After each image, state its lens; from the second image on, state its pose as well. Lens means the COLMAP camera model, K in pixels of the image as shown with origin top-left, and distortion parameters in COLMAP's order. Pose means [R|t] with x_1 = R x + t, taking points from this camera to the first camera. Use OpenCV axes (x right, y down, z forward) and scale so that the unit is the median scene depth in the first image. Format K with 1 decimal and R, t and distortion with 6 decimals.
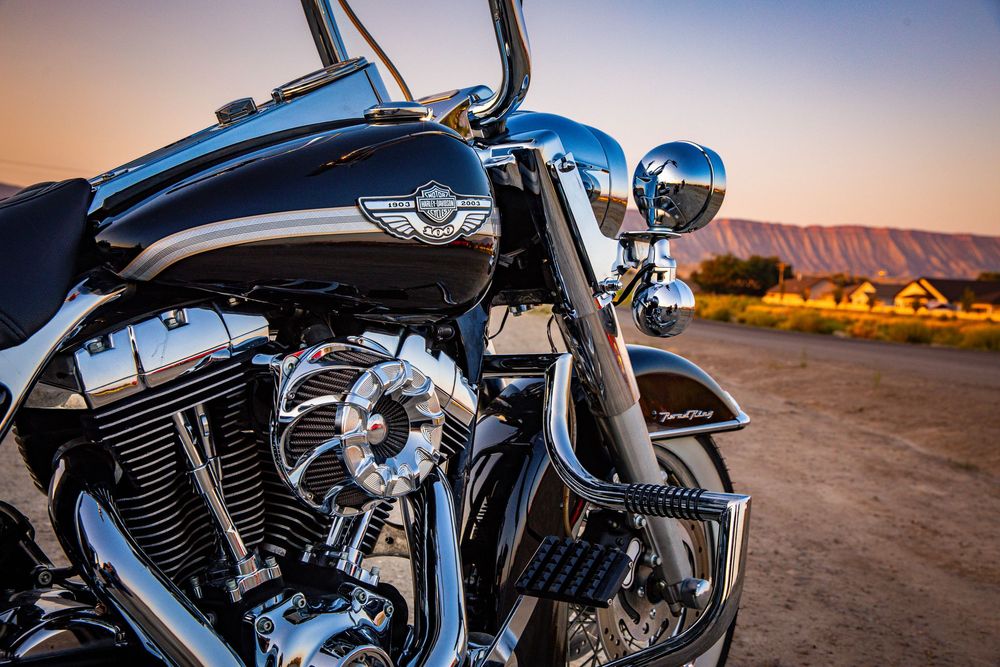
lens RADIAL K [[1121.4, 0, 500.0], [0, 1121.4, 333.5], [0, 0, 1]] dist [0.006191, 0.022752]
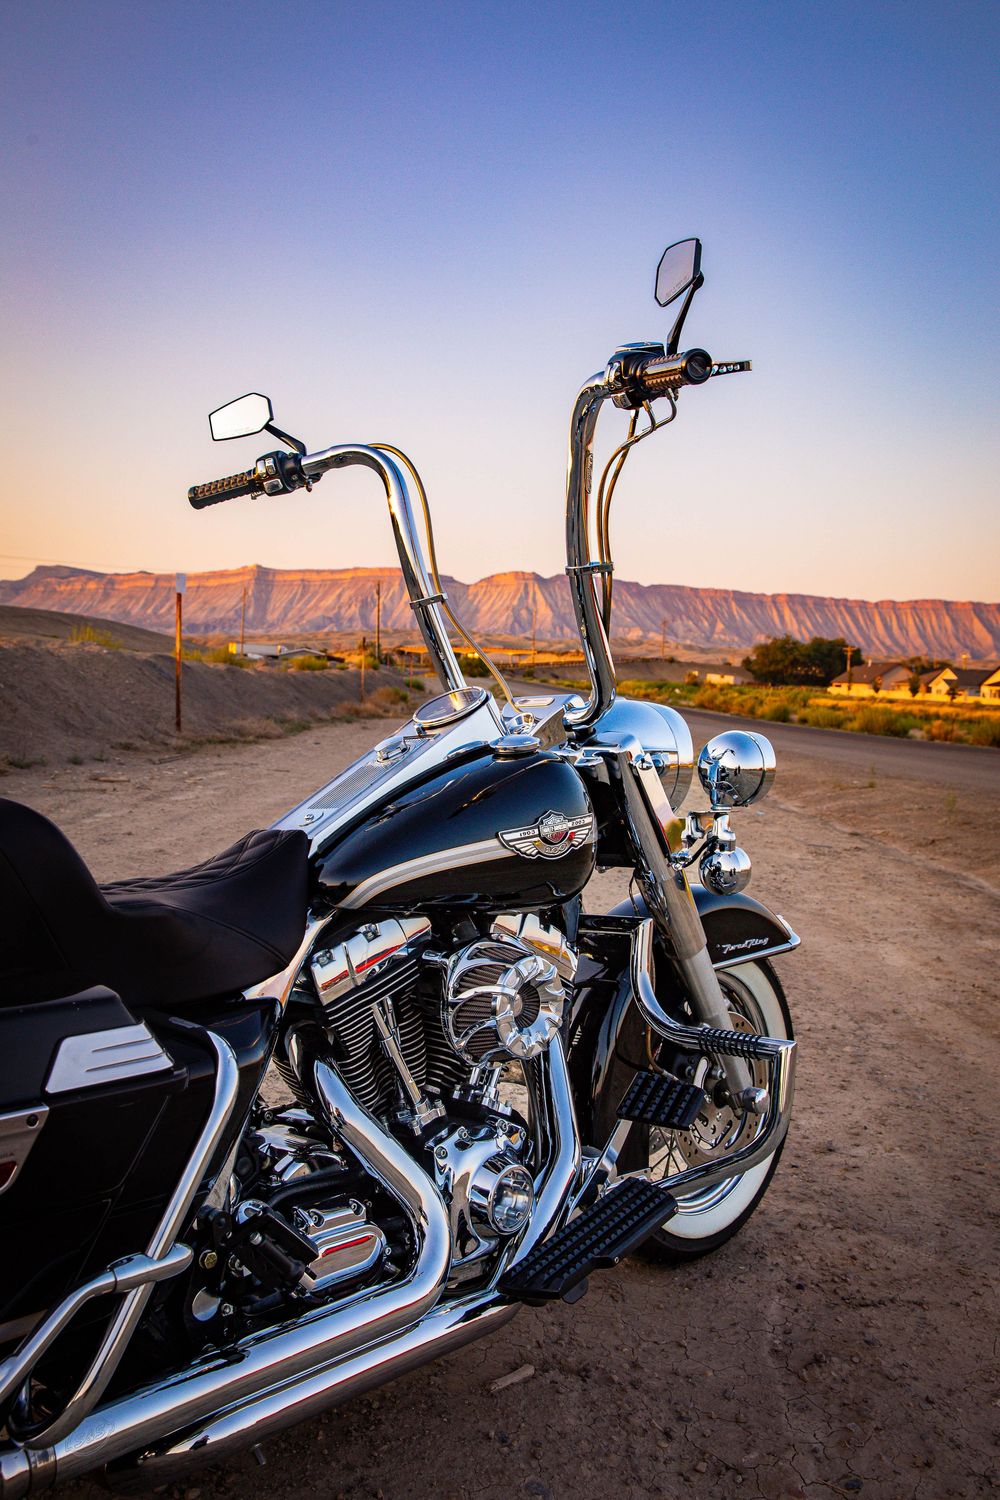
lens RADIAL K [[1336.9, 0, 500.0], [0, 1336.9, 750.0], [0, 0, 1]] dist [-0.056855, -0.000630]
pose [[0.999711, -0.020499, -0.012566, -0.036958], [0.020719, 0.999630, 0.017614, -0.089054], [0.012200, -0.017869, 0.999766, -0.211561]]
